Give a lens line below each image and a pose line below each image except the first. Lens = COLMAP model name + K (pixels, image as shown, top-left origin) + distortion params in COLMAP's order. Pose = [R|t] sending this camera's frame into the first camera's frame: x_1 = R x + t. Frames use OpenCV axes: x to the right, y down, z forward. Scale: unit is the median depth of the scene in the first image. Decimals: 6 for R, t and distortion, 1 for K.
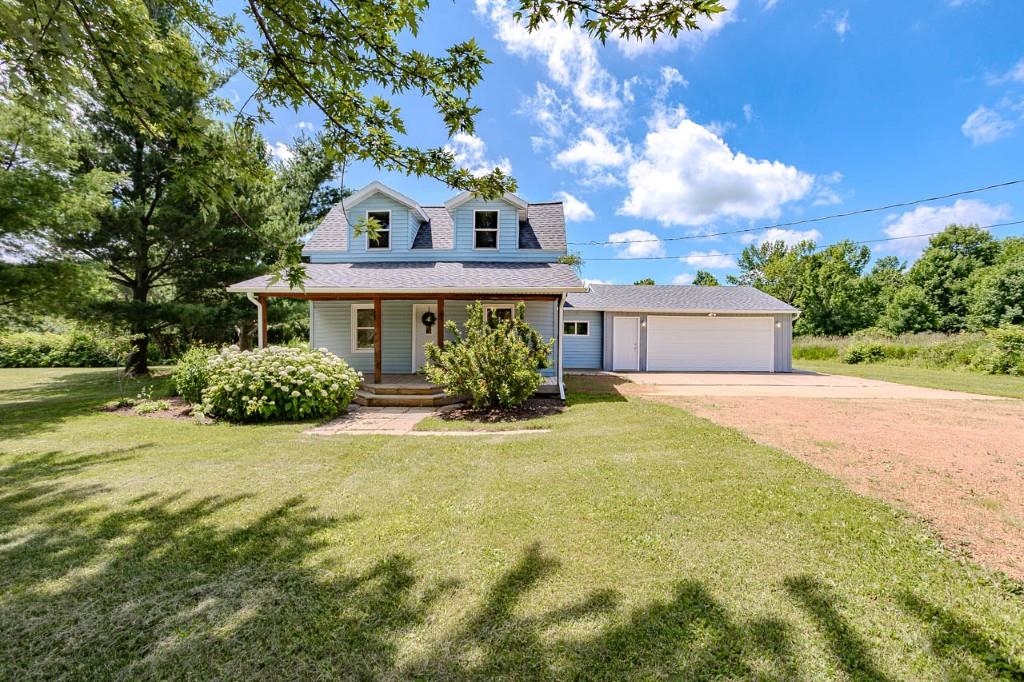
lens RADIAL K [[498.4, 0, 507.7], [0, 498.4, 341.3], [0, 0, 1]] dist [-0.029246, 0.023026]
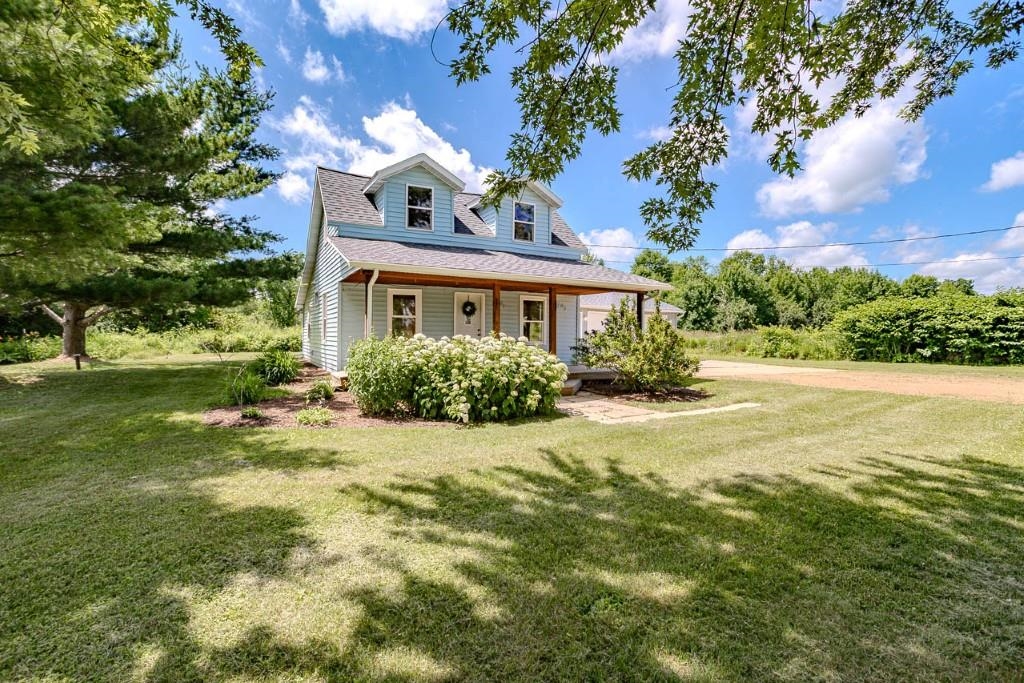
lens RADIAL K [[510.7, 0, 508.2], [0, 510.7, 338.3], [0, 0, 1]] dist [-0.035155, 0.035890]
pose [[0.844387, 0.003256, 0.535724, -0.618520], [-0.007091, 0.999962, 0.005100, 0.006923], [-0.535687, -0.008106, 0.844378, 0.131526]]
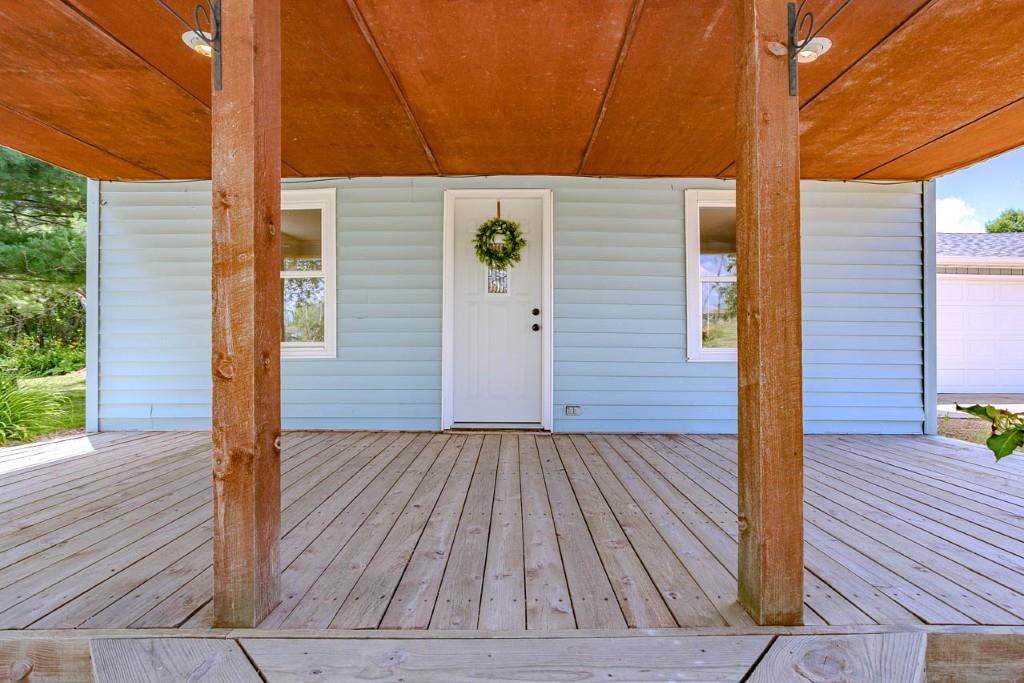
lens RADIAL K [[510.7, 0, 508.2], [0, 510.7, 338.3], [0, 0, 1]] dist [-0.035155, 0.035890]
pose [[0.999545, 0.004364, 0.029845, -0.161673], [-0.004244, 0.999983, -0.004086, 0.011868], [-0.029862, 0.003957, 0.999546, 0.700568]]
